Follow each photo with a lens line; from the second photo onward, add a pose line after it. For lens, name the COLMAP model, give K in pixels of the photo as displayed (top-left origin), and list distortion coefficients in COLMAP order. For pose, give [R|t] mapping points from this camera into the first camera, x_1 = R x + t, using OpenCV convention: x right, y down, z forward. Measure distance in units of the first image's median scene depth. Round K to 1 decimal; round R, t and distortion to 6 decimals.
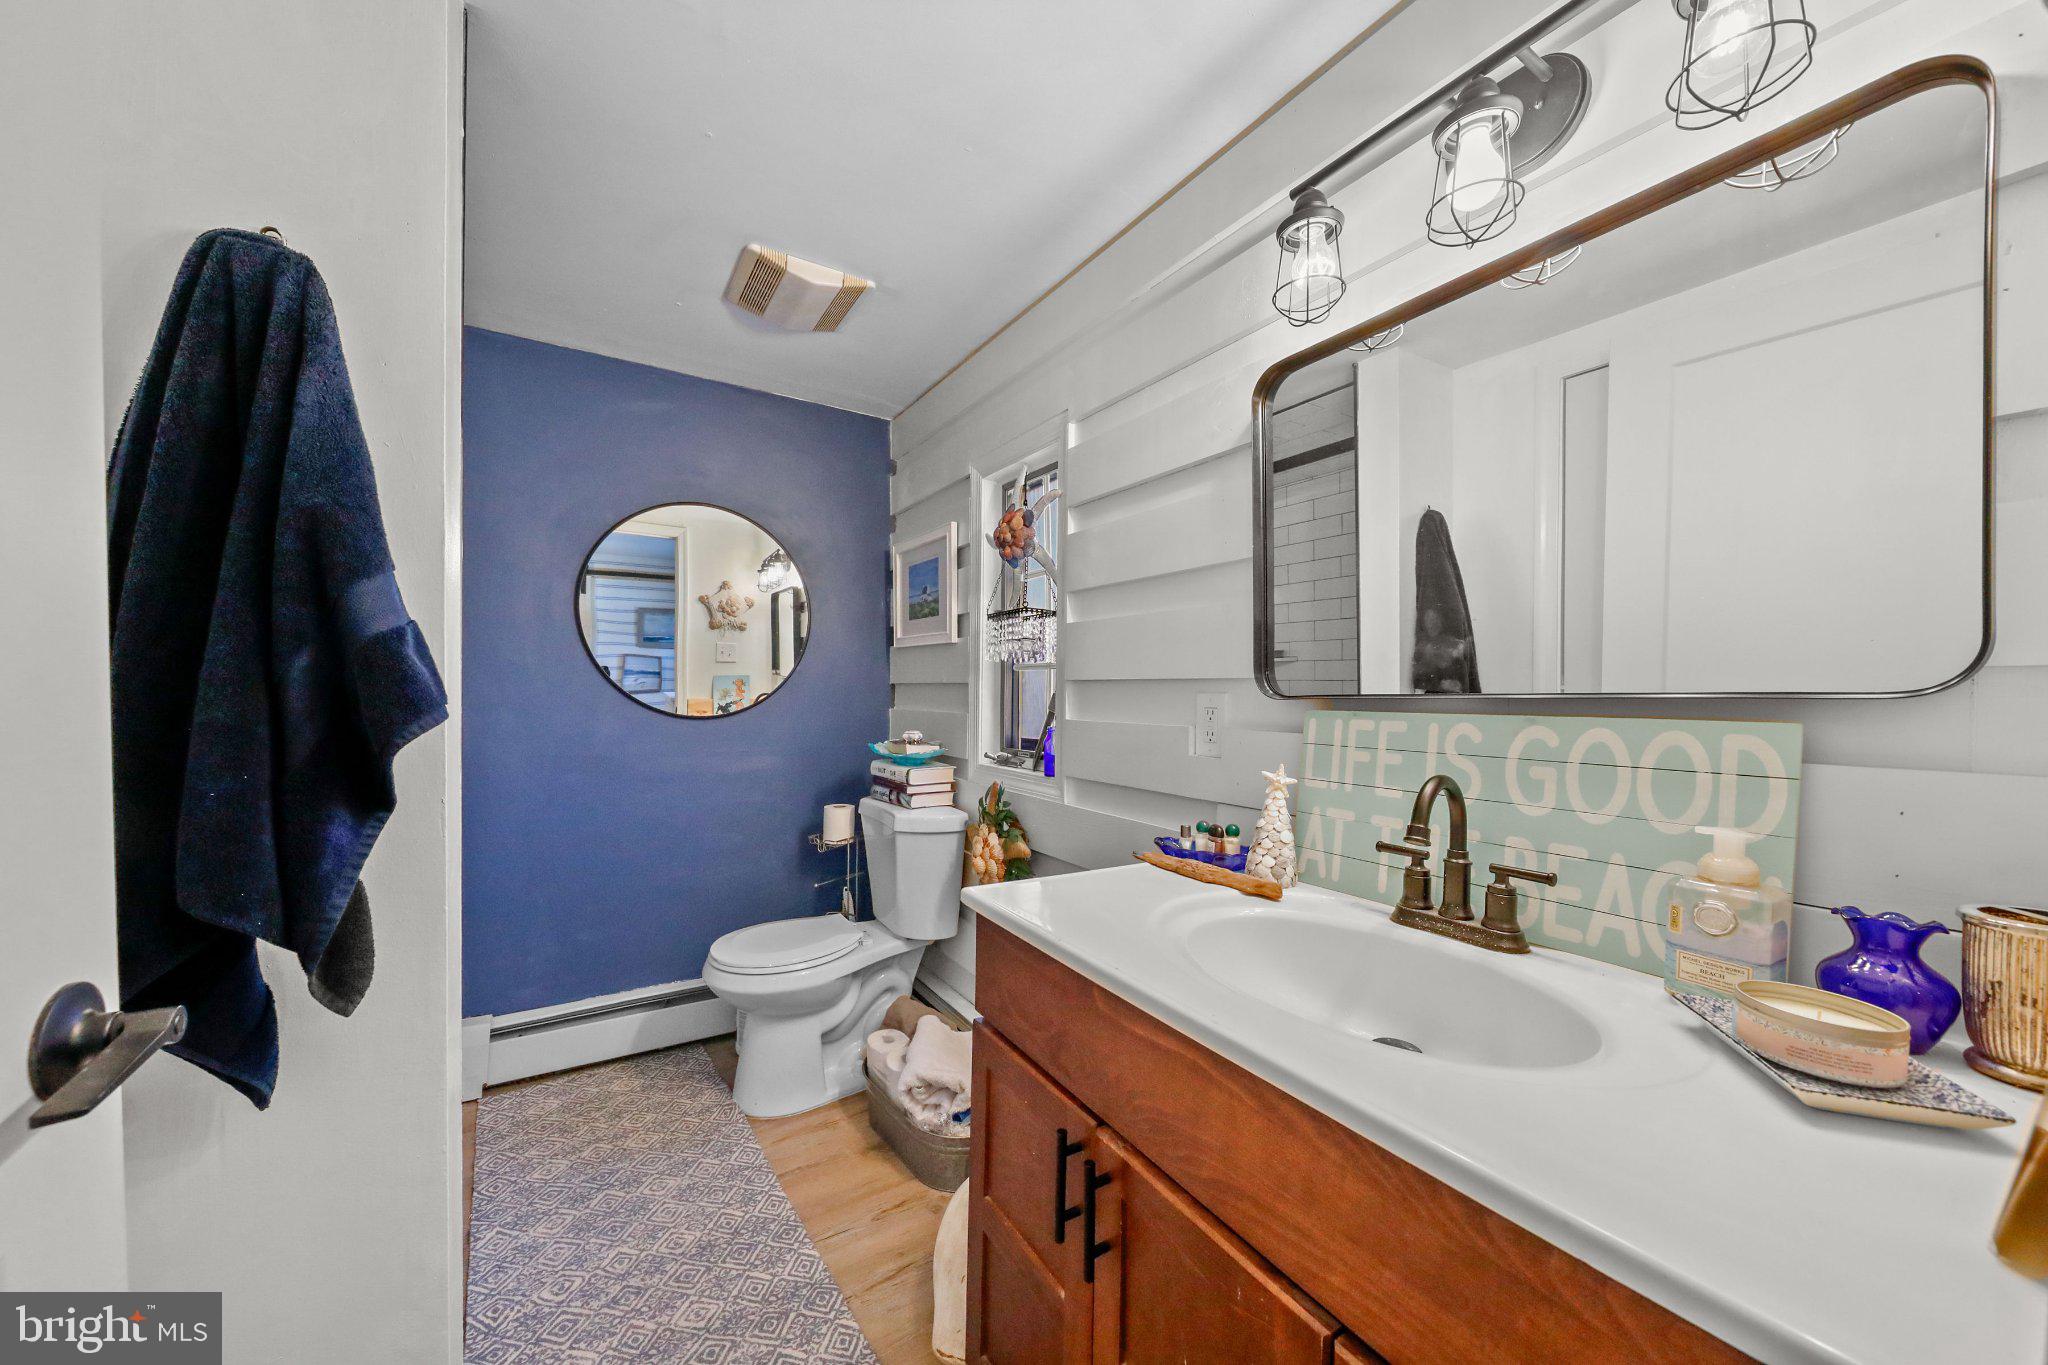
lens RADIAL K [[714.1, 0, 1046.6], [0, 714.1, 710.2], [0, 0, 1]] dist [0.001165, -0.000030]
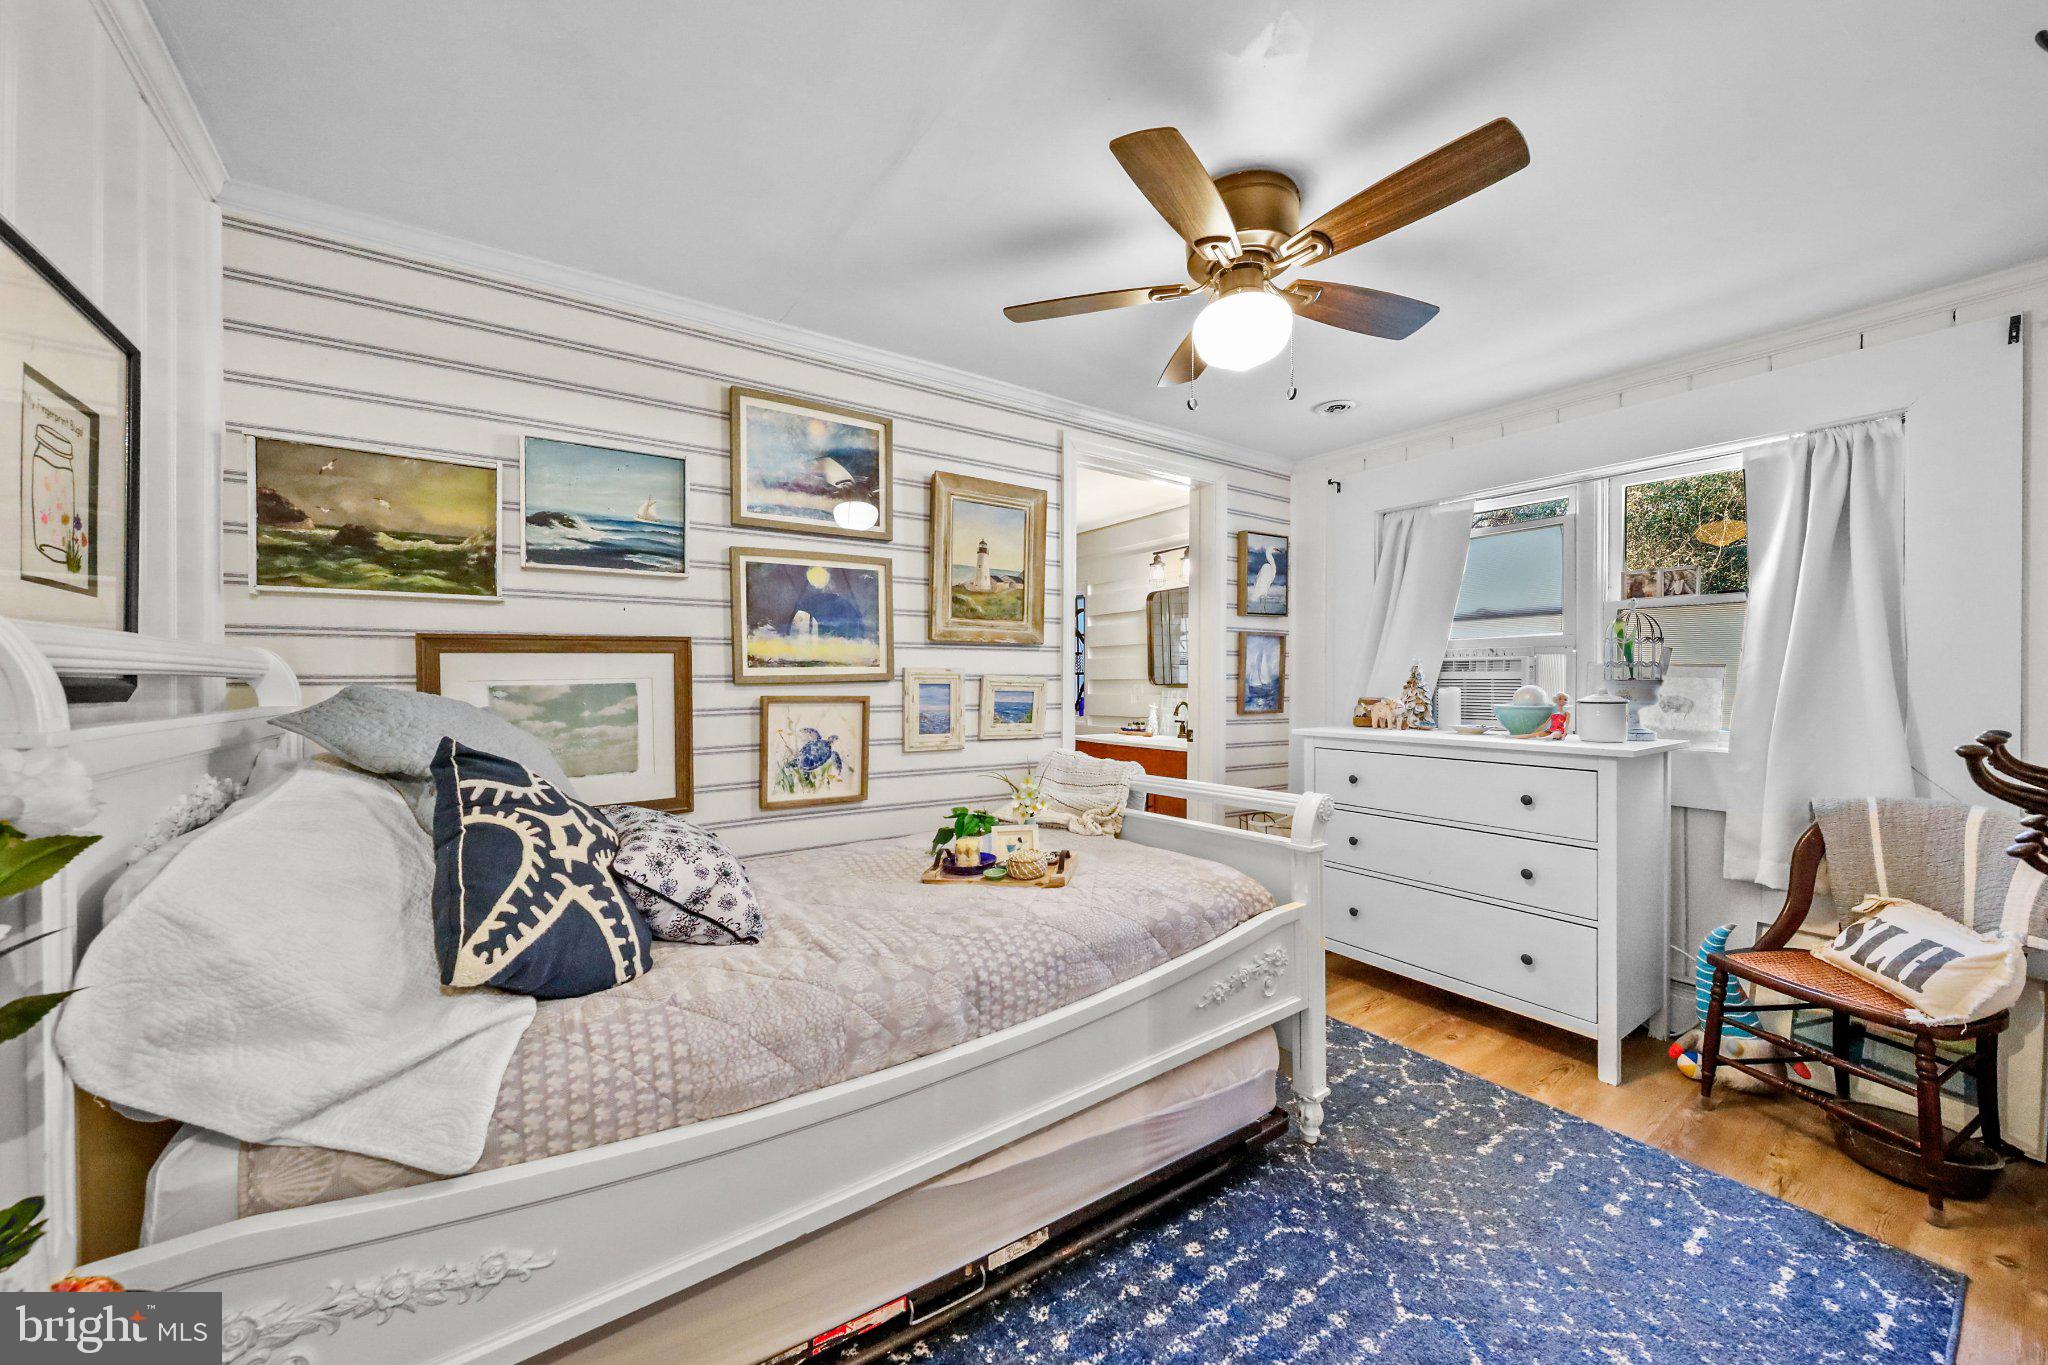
lens RADIAL K [[714.1, 0, 1018.7], [0, 714.1, 682.1], [0, 0, 1]] dist [0.001165, -0.000030]
pose [[0.999960, -0.007917, -0.004244, -0.218202], [0.007797, 0.999586, -0.027681, 0.039696], [0.004461, 0.027646, 0.999608, -1.663684]]
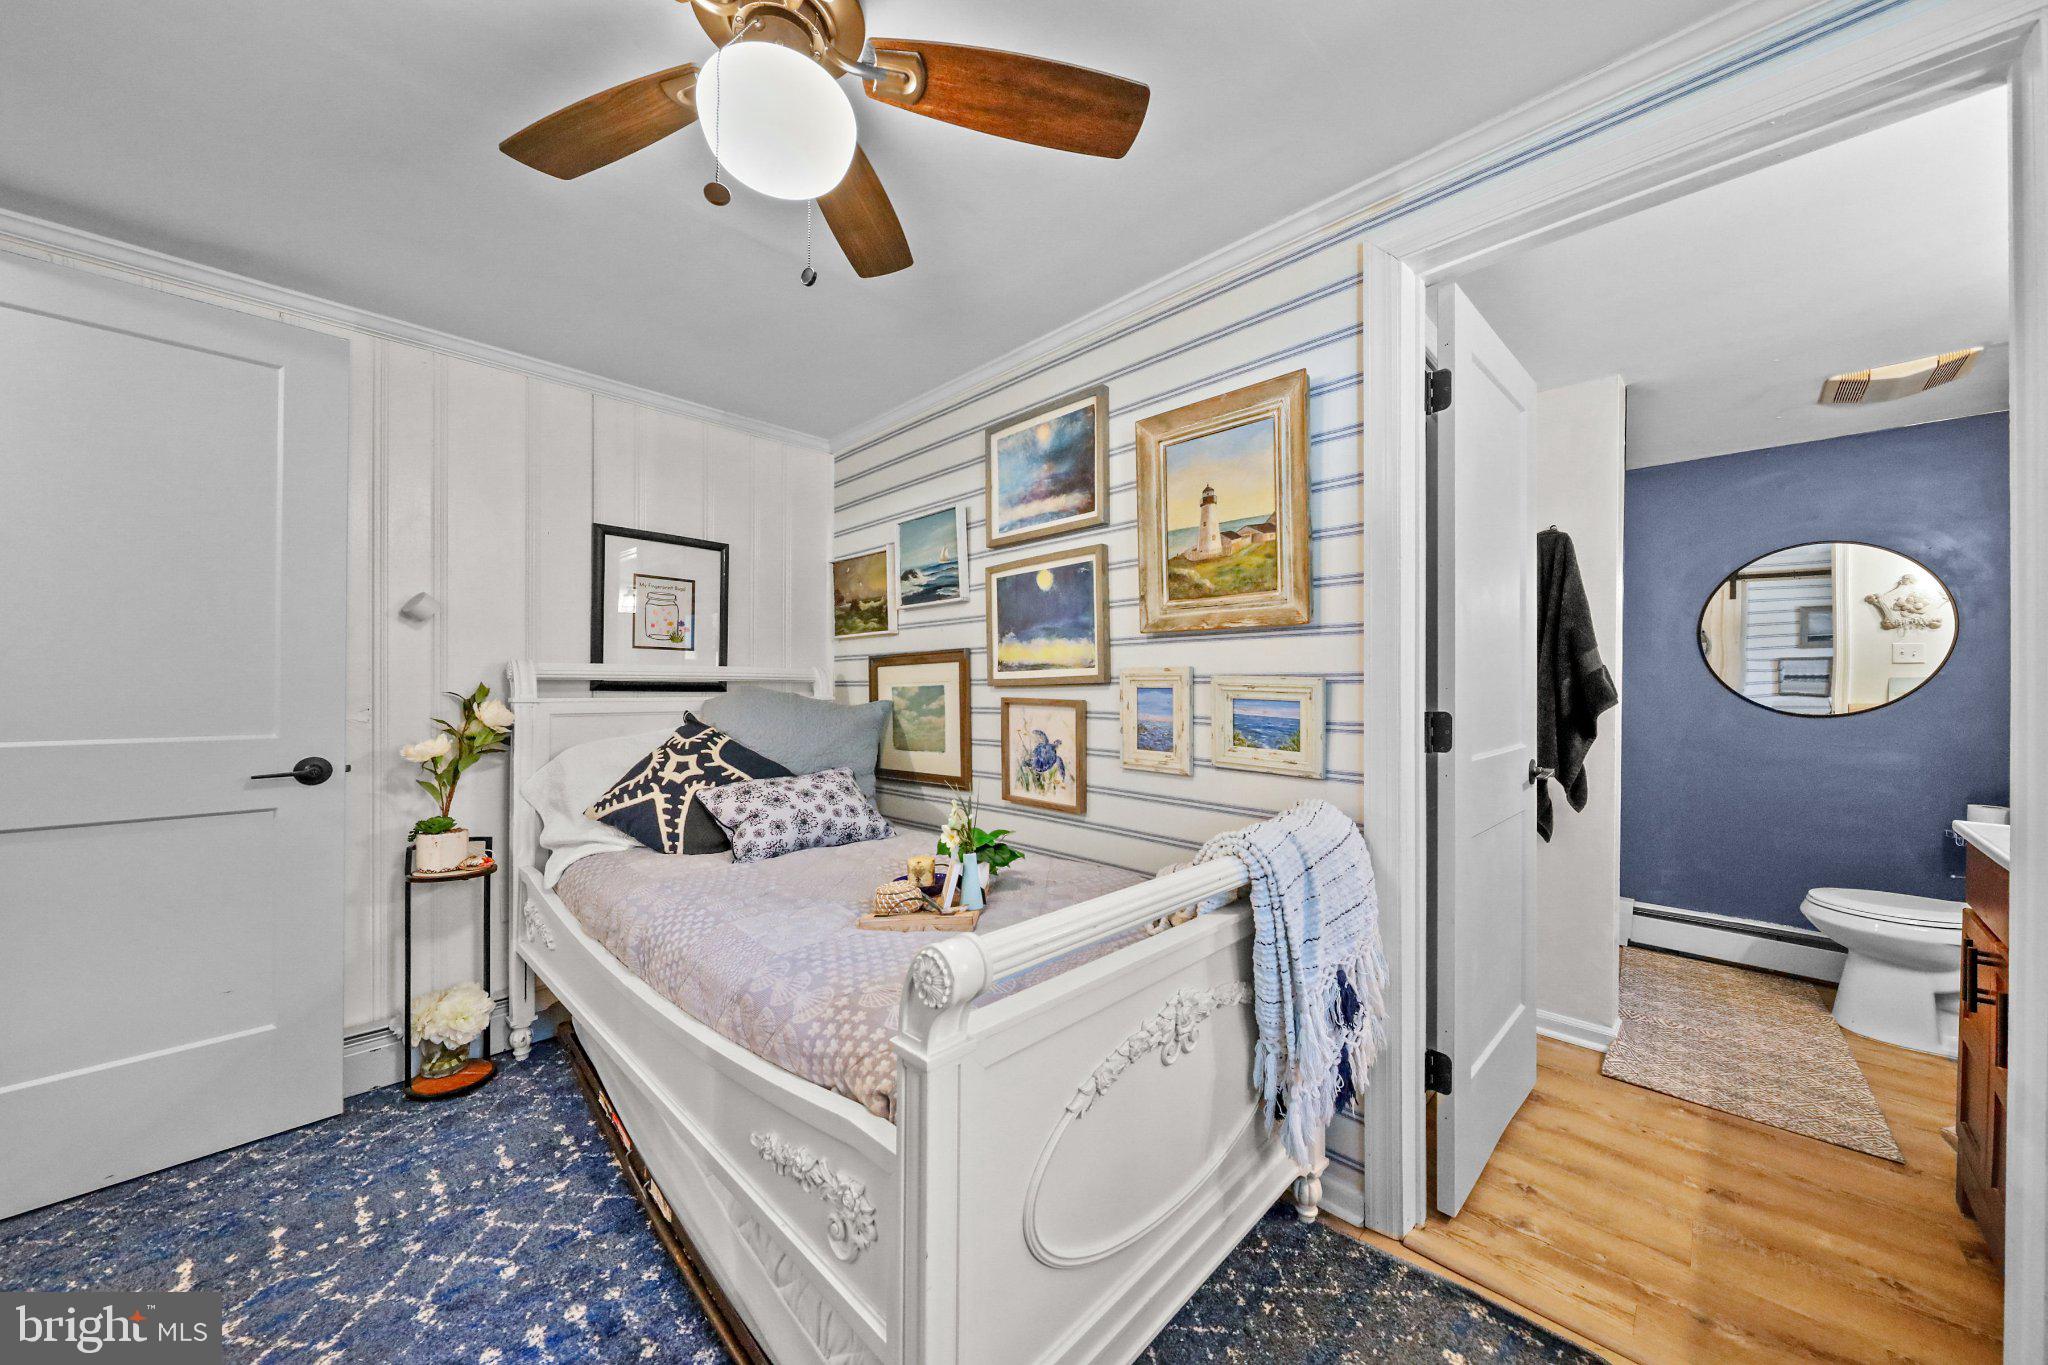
lens RADIAL K [[714.1, 0, 1028.0], [0, 714.1, 683.4], [0, 0, 1]] dist [0.001165, -0.000030]
pose [[0.198819, -0.011347, -0.979971, 0.594720], [-0.030817, 0.999366, -0.017824, 0.023672], [0.979552, 0.033743, 0.198343, -0.749088]]
